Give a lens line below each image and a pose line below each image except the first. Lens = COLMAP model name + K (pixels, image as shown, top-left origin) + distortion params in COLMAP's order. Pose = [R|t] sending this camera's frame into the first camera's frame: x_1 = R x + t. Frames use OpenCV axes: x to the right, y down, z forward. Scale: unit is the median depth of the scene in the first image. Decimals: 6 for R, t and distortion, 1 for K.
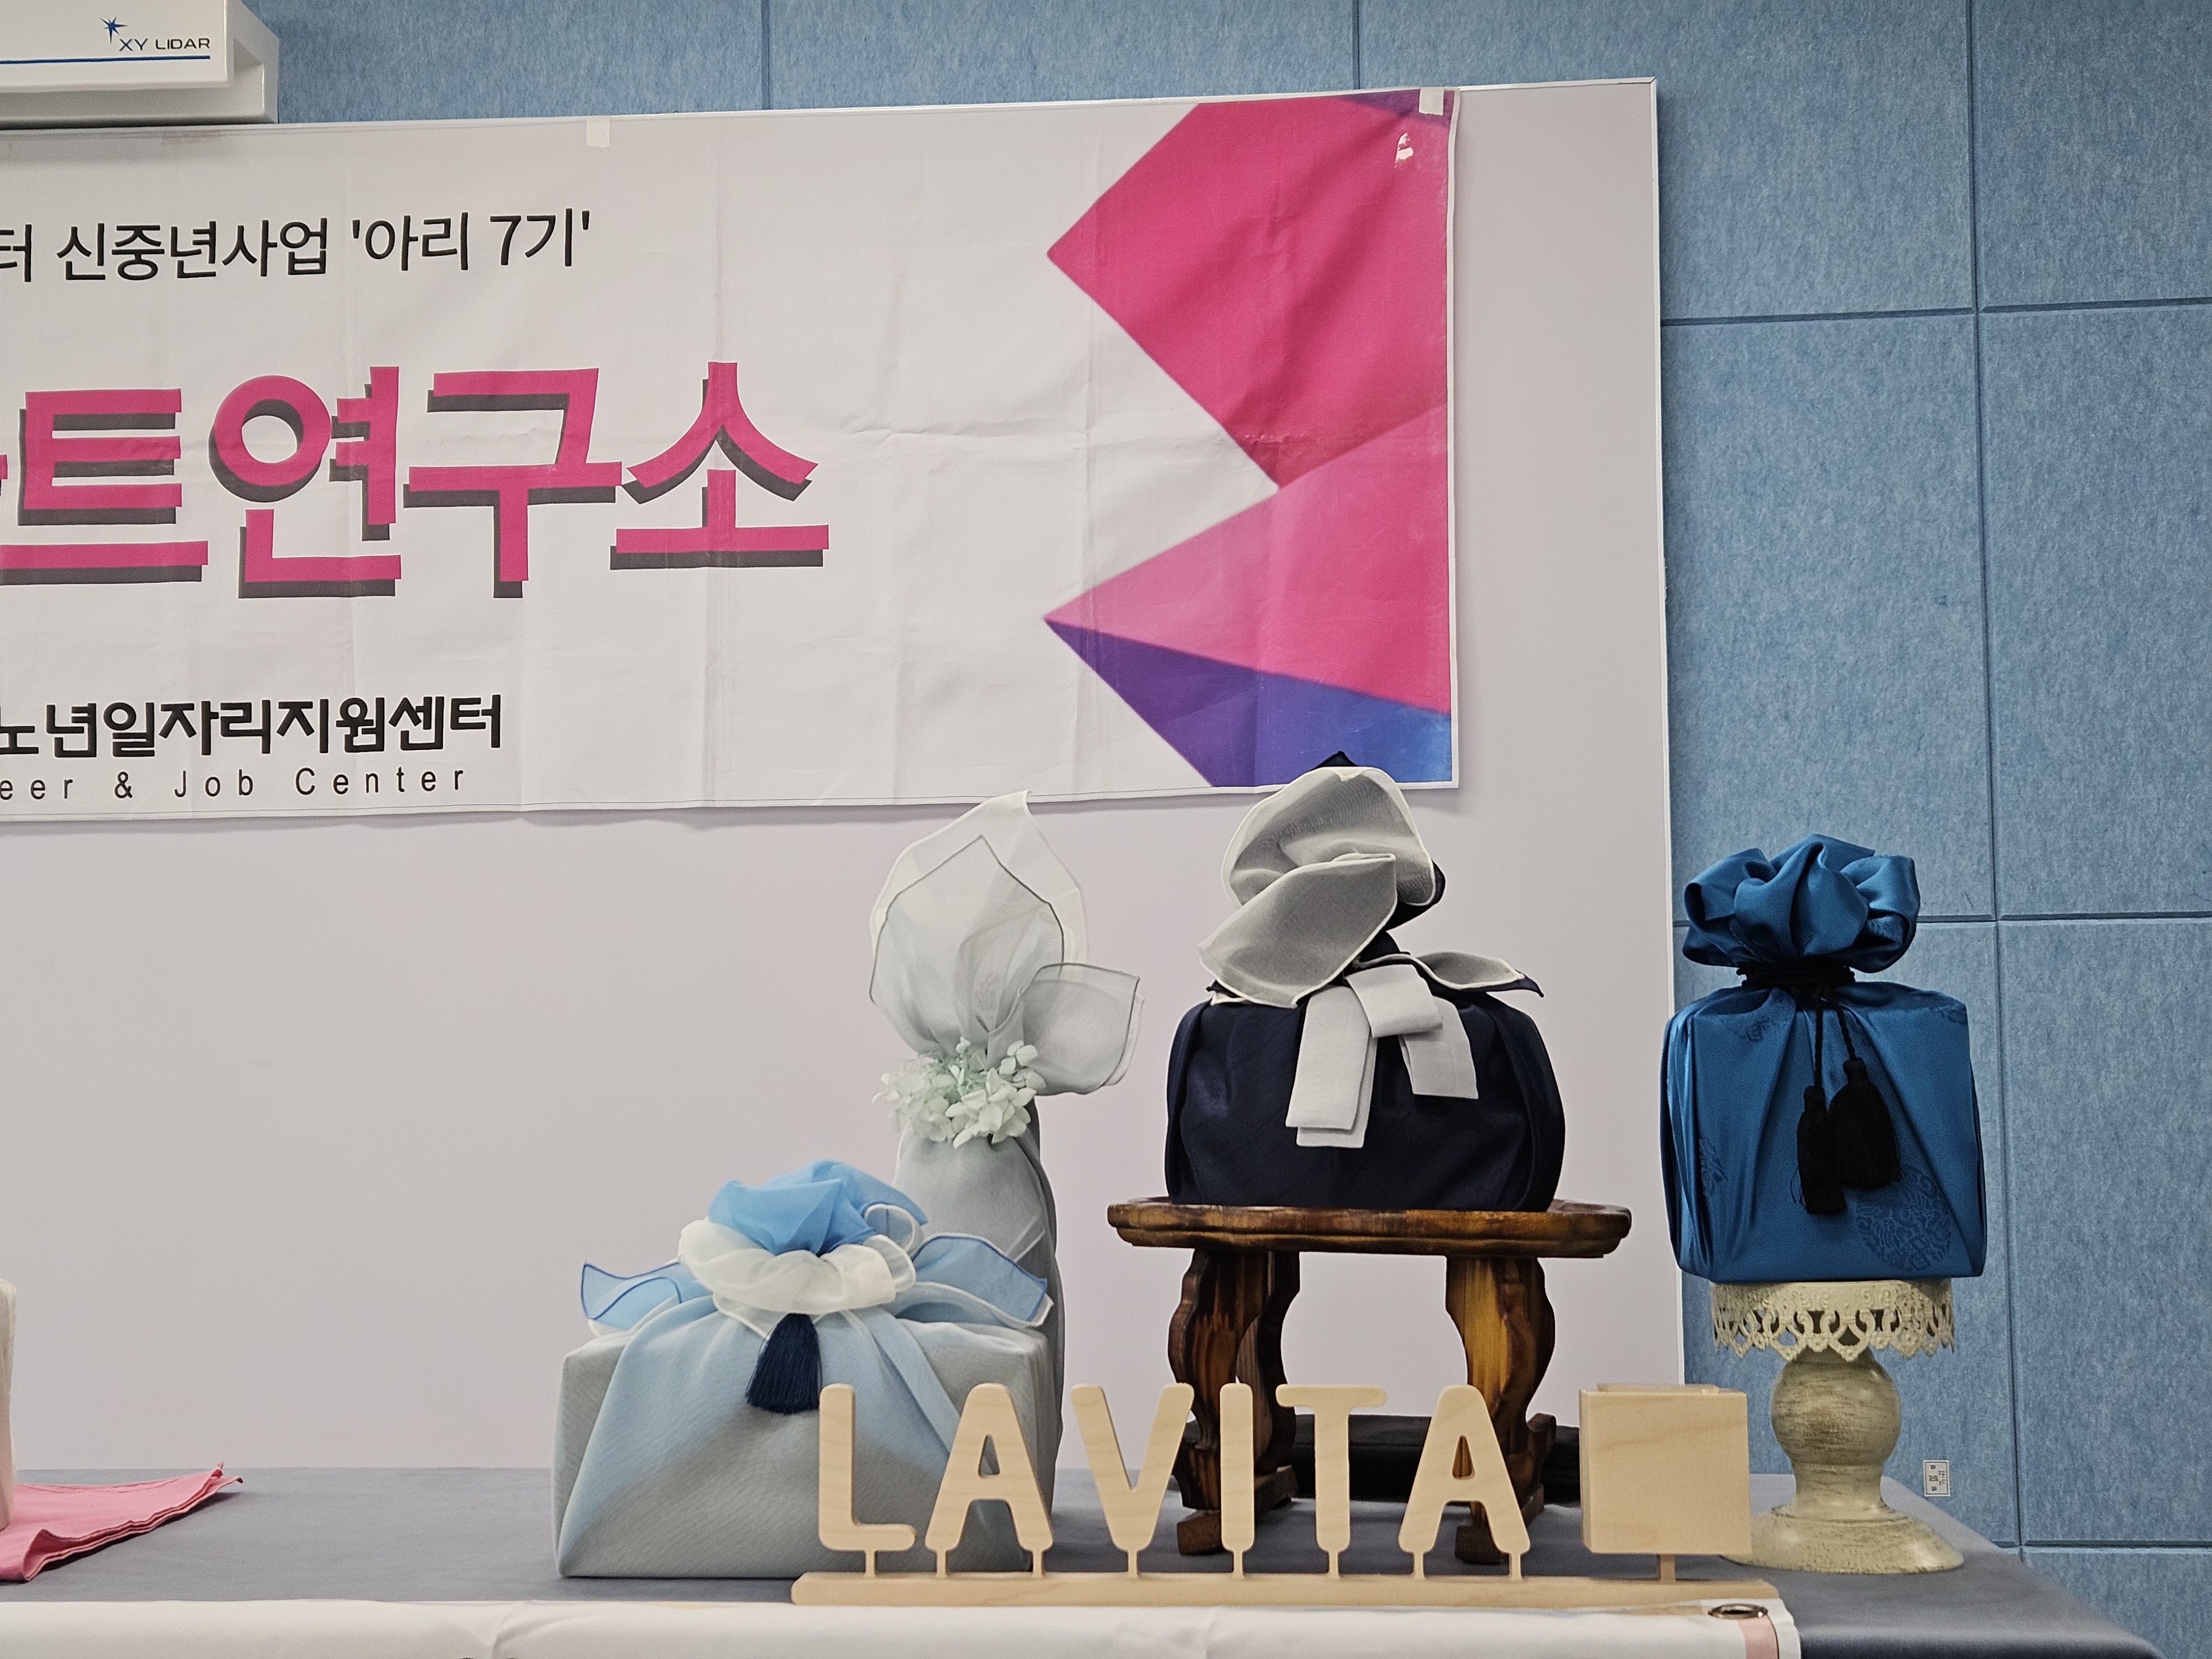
lens RADIAL K [[2953.6, 0, 1083.5], [0, 2953.6, 880.9], [0, 0, 1]] dist [0.087660, -0.055426]
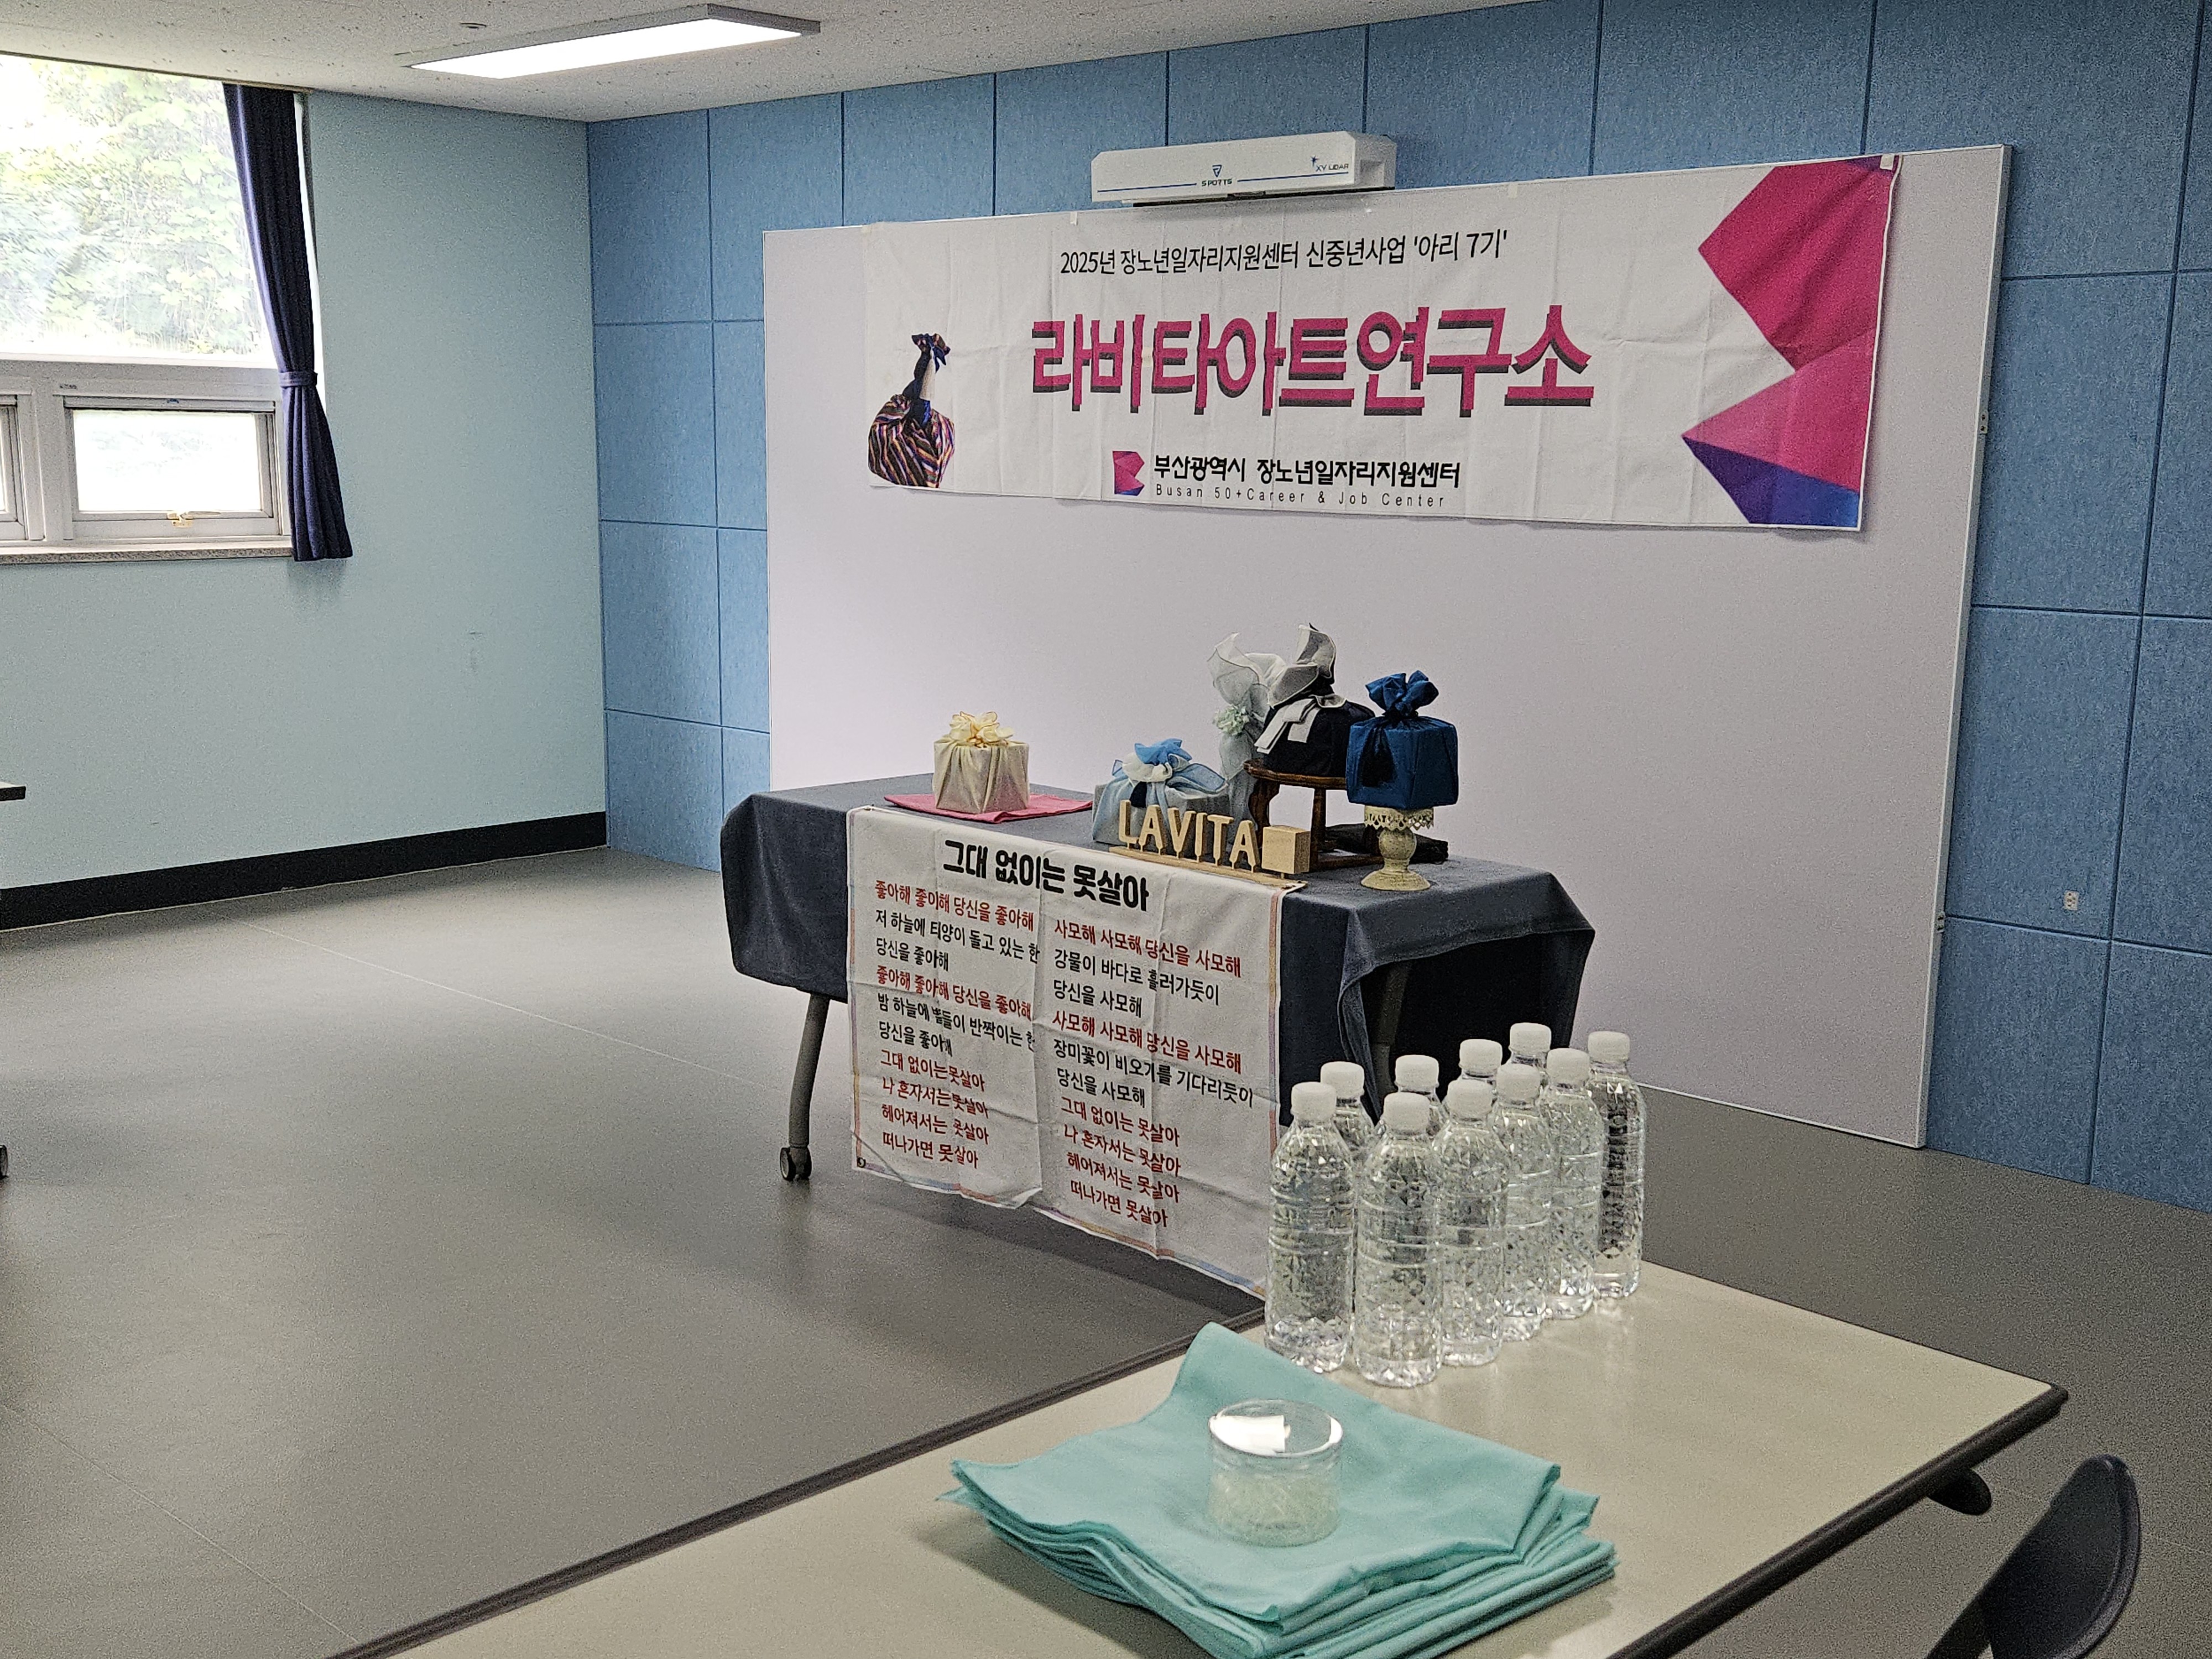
lens RADIAL K [[2484.7, 0, 1040.6], [0, 2484.7, 924.8], [0, 0, 1]] dist [0.046343, -0.014452]
pose [[0.752485, 0.152318, -0.640754, 0.803629], [0.022785, 0.966286, 0.256461, -0.212399], [0.658215, -0.207583, 0.723645, -0.610676]]
